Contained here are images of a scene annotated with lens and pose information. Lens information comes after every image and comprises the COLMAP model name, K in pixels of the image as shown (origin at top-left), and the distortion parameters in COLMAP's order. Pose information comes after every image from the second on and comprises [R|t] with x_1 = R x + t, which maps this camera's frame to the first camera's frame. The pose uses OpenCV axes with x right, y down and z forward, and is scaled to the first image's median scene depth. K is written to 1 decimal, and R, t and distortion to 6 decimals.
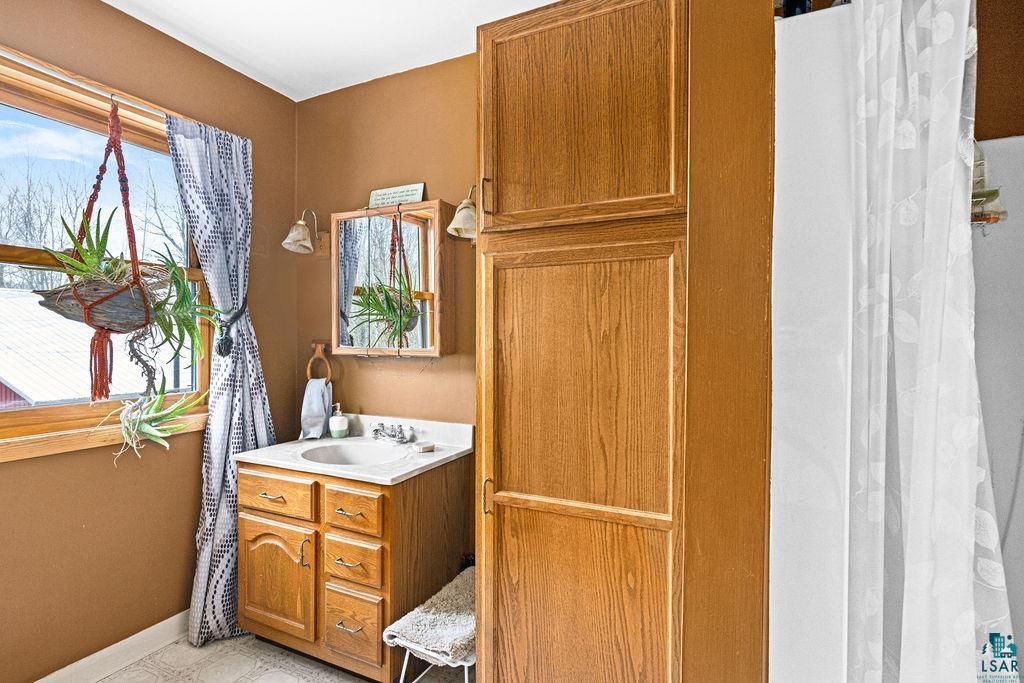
lens RADIAL K [[497.8, 0, 512.1], [0, 497.8, 342.0], [0, 0, 1]] dist [-0.002946, 0.003117]
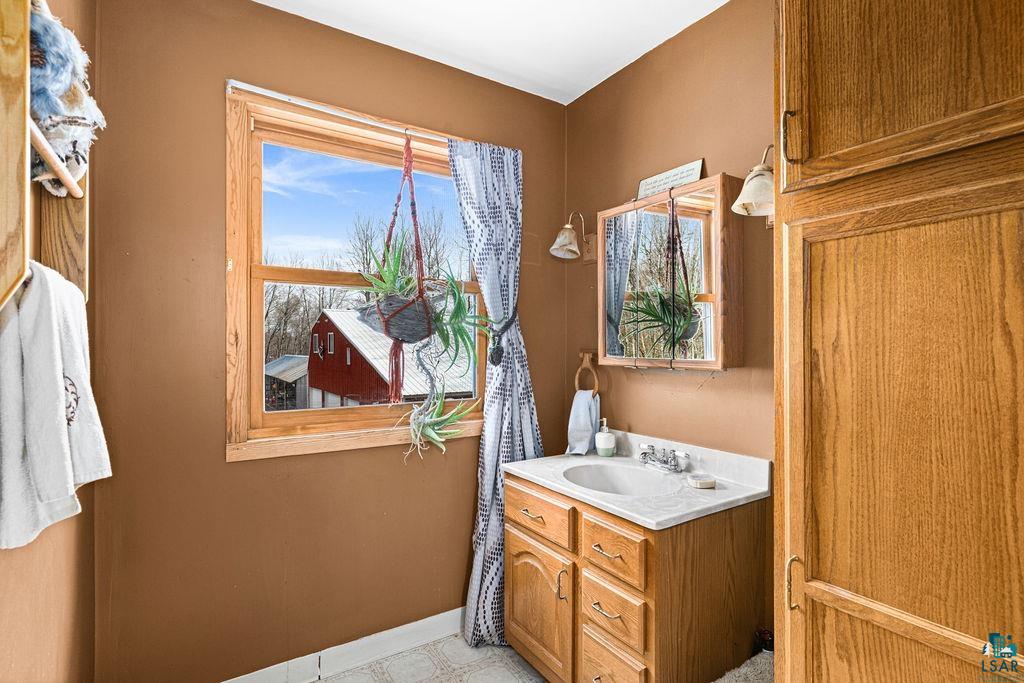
lens RADIAL K [[497.8, 0, 513.1], [0, 497.8, 345.8], [0, 0, 1]] dist [-0.002946, 0.003117]
pose [[0.849601, -0.003775, -0.527413, -0.012426], [-0.000728, 0.999965, -0.008330, -0.002825], [0.527426, 0.007462, 0.849568, 0.170153]]
